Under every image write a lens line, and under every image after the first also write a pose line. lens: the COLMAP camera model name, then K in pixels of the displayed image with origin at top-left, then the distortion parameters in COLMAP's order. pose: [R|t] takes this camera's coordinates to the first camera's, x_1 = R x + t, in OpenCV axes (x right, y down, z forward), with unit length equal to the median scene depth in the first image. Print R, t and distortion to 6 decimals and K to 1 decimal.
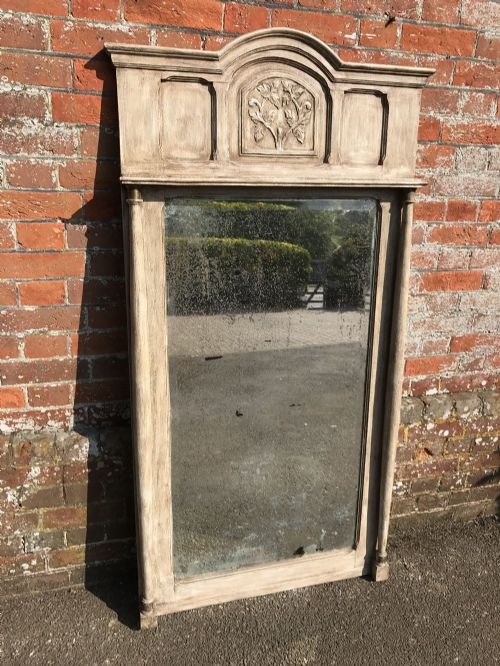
lens RADIAL K [[537.8, 0, 245.4], [0, 537.8, 324.2], [0, 0, 1]] dist [-0.000589, -0.000253]
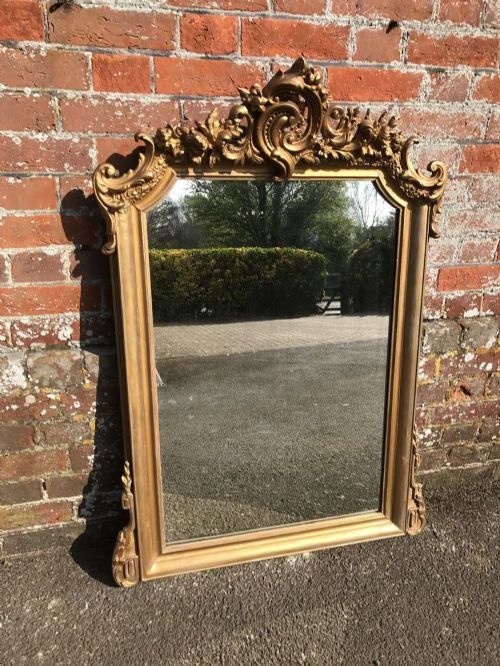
lens RADIAL K [[521.3, 0, 251.0], [0, 521.3, 329.7], [0, 0, 1]] dist [0.007745, 0.002246]
pose [[0.999628, -0.004283, -0.026936, 0.055937], [0.005673, 0.998644, 0.051745, 0.121051], [0.026678, -0.051878, 0.998297, 0.269306]]
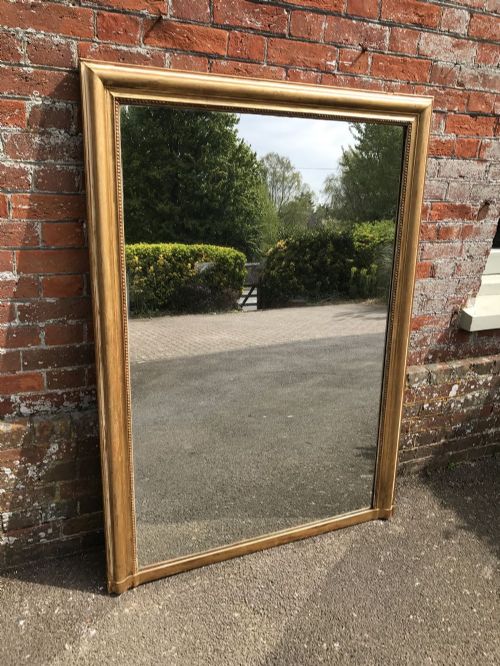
lens RADIAL K [[546.2, 0, 240.1], [0, 546.2, 324.3], [0, 0, 1]] dist [-0.003457, 0.010912]
pose [[0.990268, -0.019705, 0.137773, -0.149417], [0.014990, 0.999268, 0.035184, -0.011973], [-0.138365, -0.032776, 0.989839, -0.139190]]
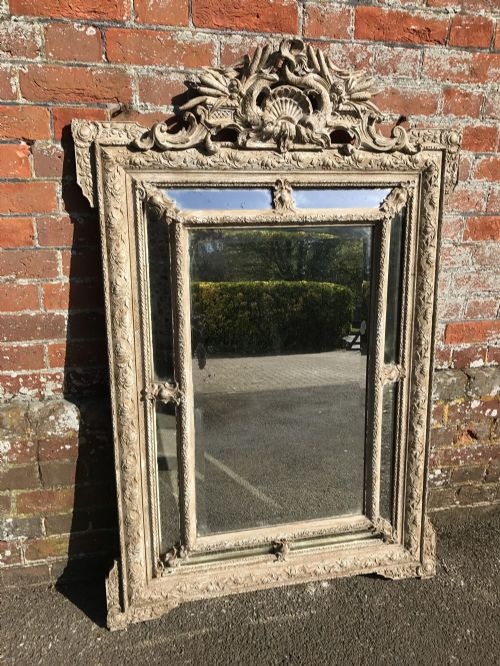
lens RADIAL K [[521.3, 0, 251.0], [0, 521.3, 329.7], [0, 0, 1]] dist [0.007745, 0.002246]
pose [[0.998427, 0.002989, -0.055980, 0.041969], [-0.002598, 0.999972, 0.007062, 0.075133], [0.055999, -0.006906, 0.998407, 0.179729]]
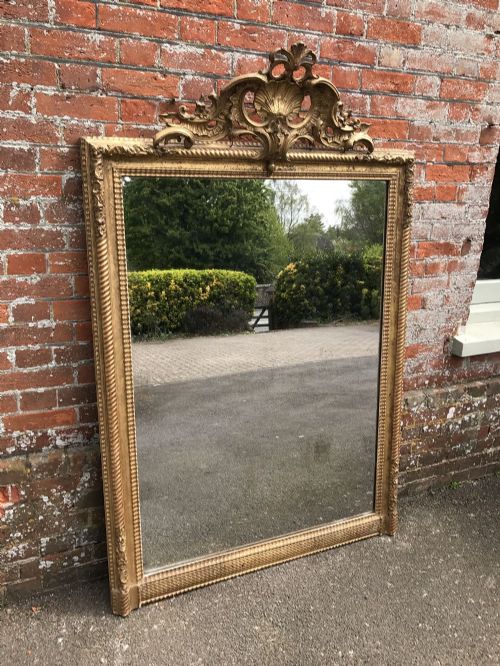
lens RADIAL K [[556.2, 0, 241.8], [0, 556.2, 321.1], [0, 0, 1]] dist [-0.001787, 0.014258]
pose [[0.990040, -0.047674, 0.132471, -0.176905], [0.052455, 0.998083, -0.032842, -0.016156], [-0.130651, 0.039464, 0.990643, -0.283141]]
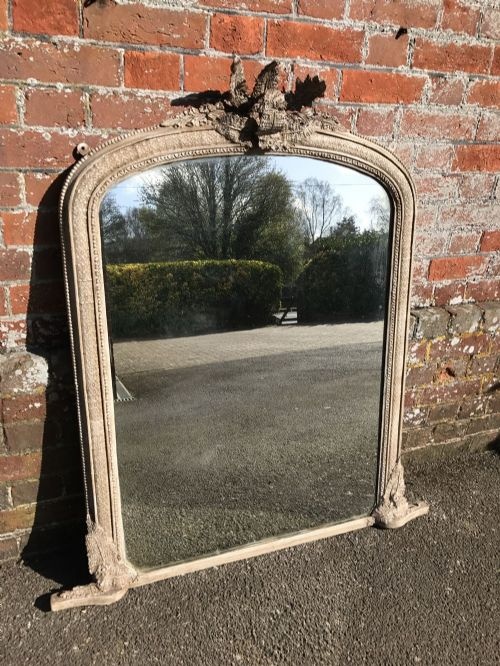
lens RADIAL K [[525.8, 0, 237.5], [0, 525.8, 328.6], [0, 0, 1]] dist [0.004281, 0.007245]
pose [[0.995202, -0.028271, 0.093666, -0.076374], [0.020905, 0.996679, 0.078707, 0.108588], [-0.095580, -0.076372, 0.992488, 0.243085]]
